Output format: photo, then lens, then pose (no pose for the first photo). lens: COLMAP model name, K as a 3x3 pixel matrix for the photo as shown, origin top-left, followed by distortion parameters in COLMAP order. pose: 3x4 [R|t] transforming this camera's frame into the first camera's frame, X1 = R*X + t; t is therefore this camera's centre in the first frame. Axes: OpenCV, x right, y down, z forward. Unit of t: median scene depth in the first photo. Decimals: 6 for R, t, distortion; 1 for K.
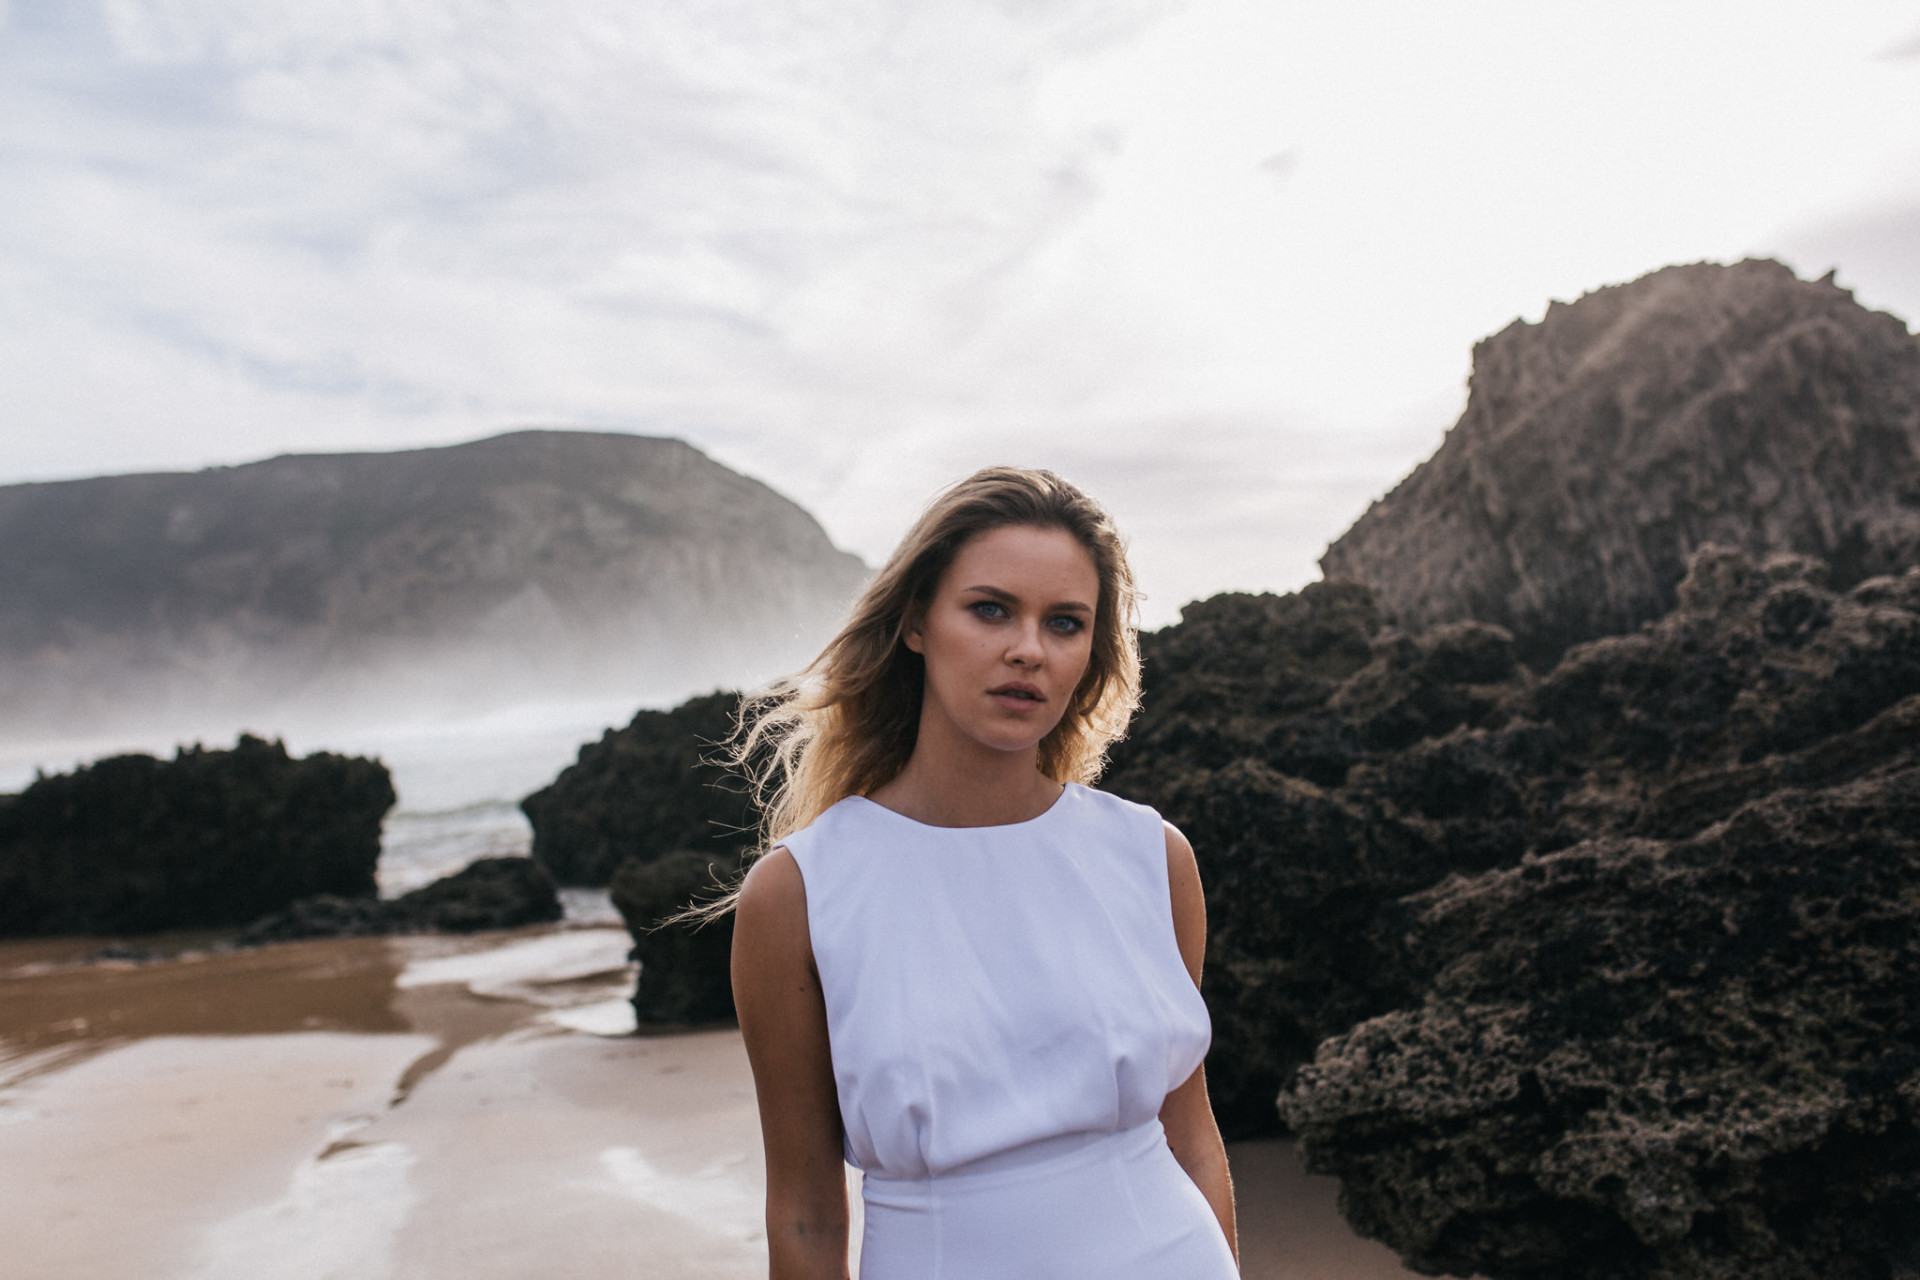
lens RADIAL K [[1817.2, 0, 943.6], [0, 1817.2, 643.5], [0, 0, 1]] dist [0.016534, -0.002012]
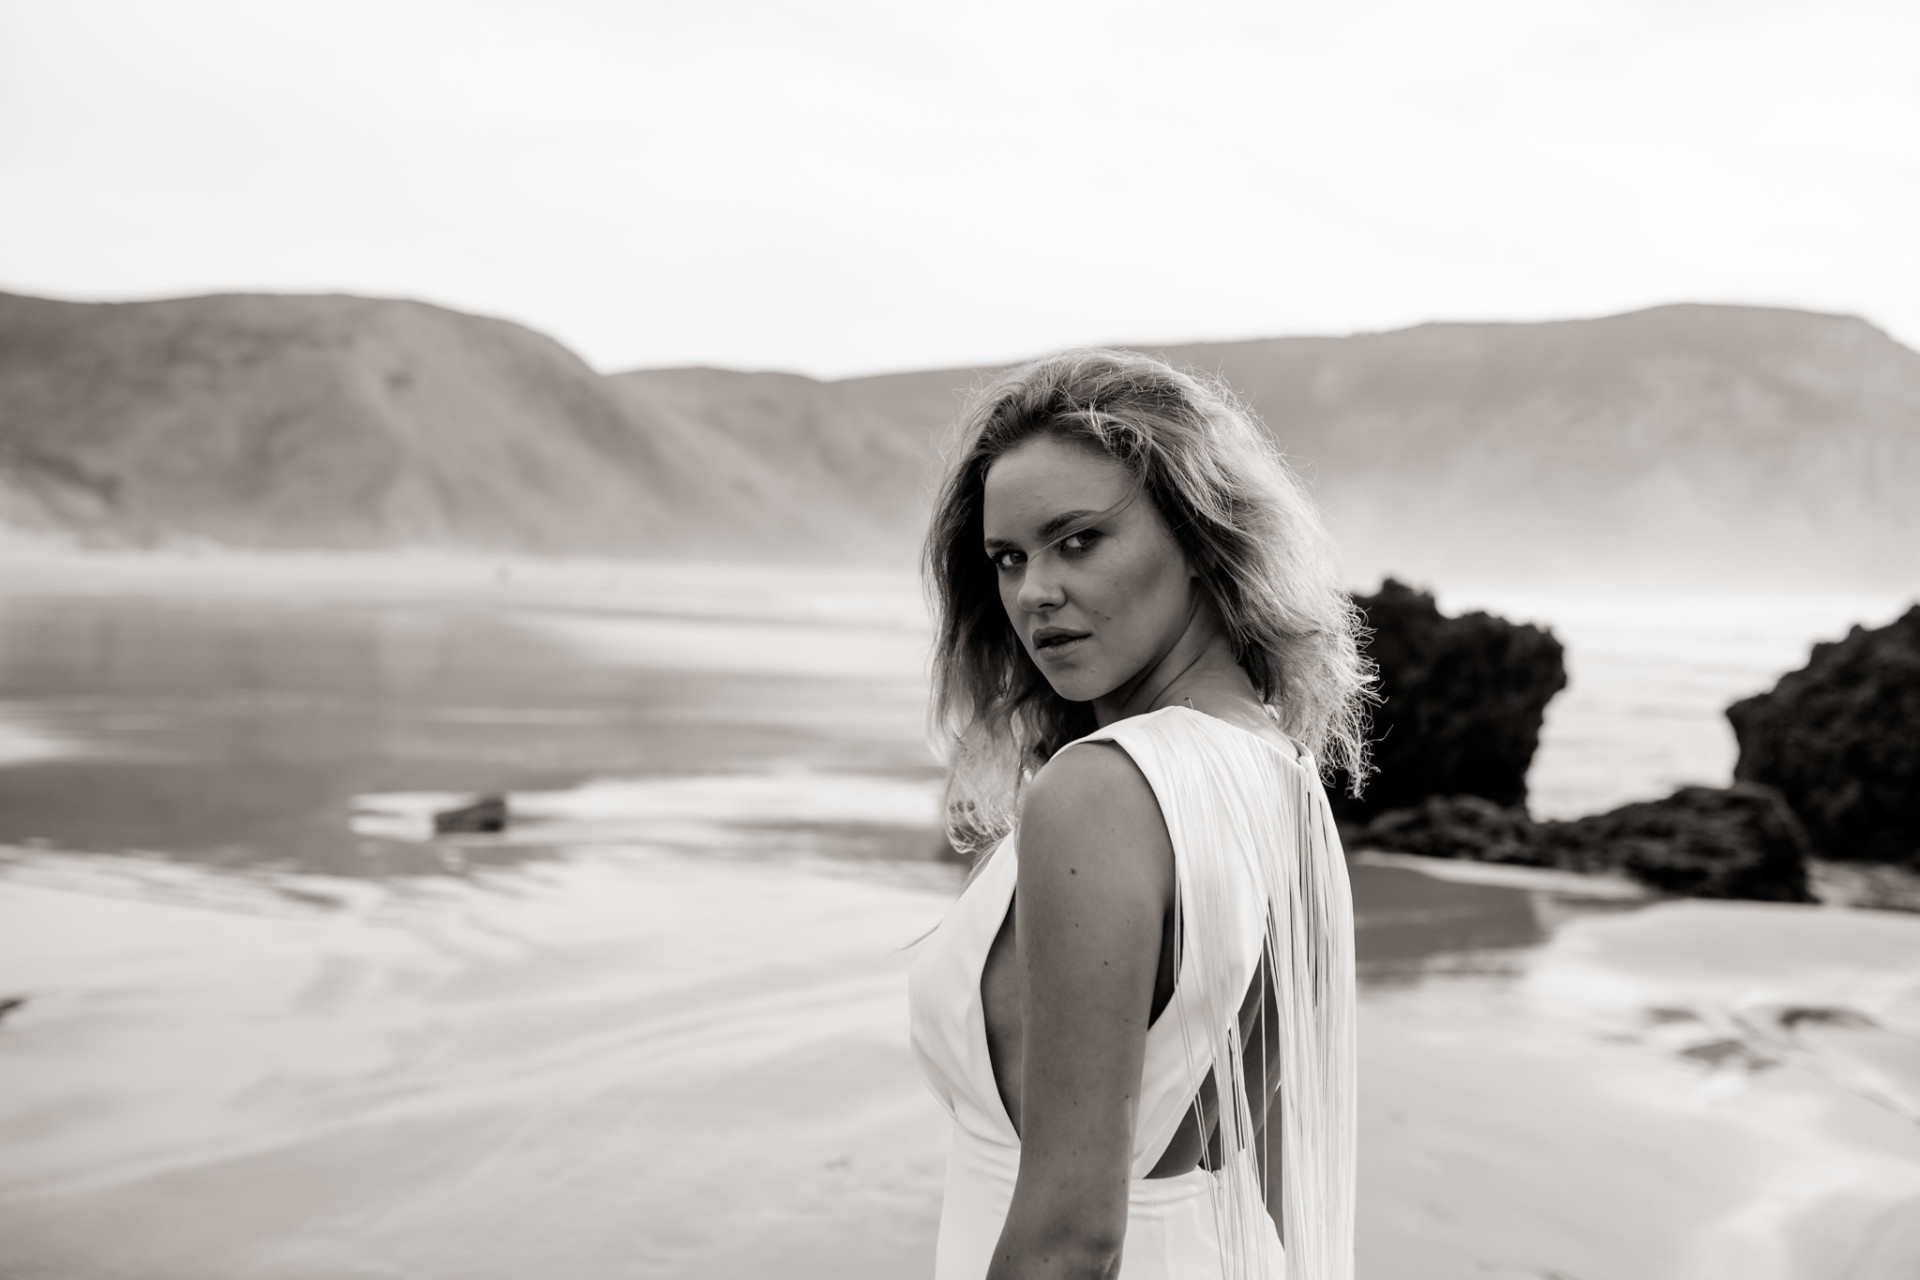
lens RADIAL K [[1817.2, 0, 943.6], [0, 1817.2, 643.5], [0, 0, 1]] dist [0.016534, -0.002012]
pose [[0.824377, 0.121551, -0.552835, -0.394431], [-0.082661, 0.992053, 0.094859, 0.072178], [0.559972, -0.032502, 0.827874, 0.896121]]
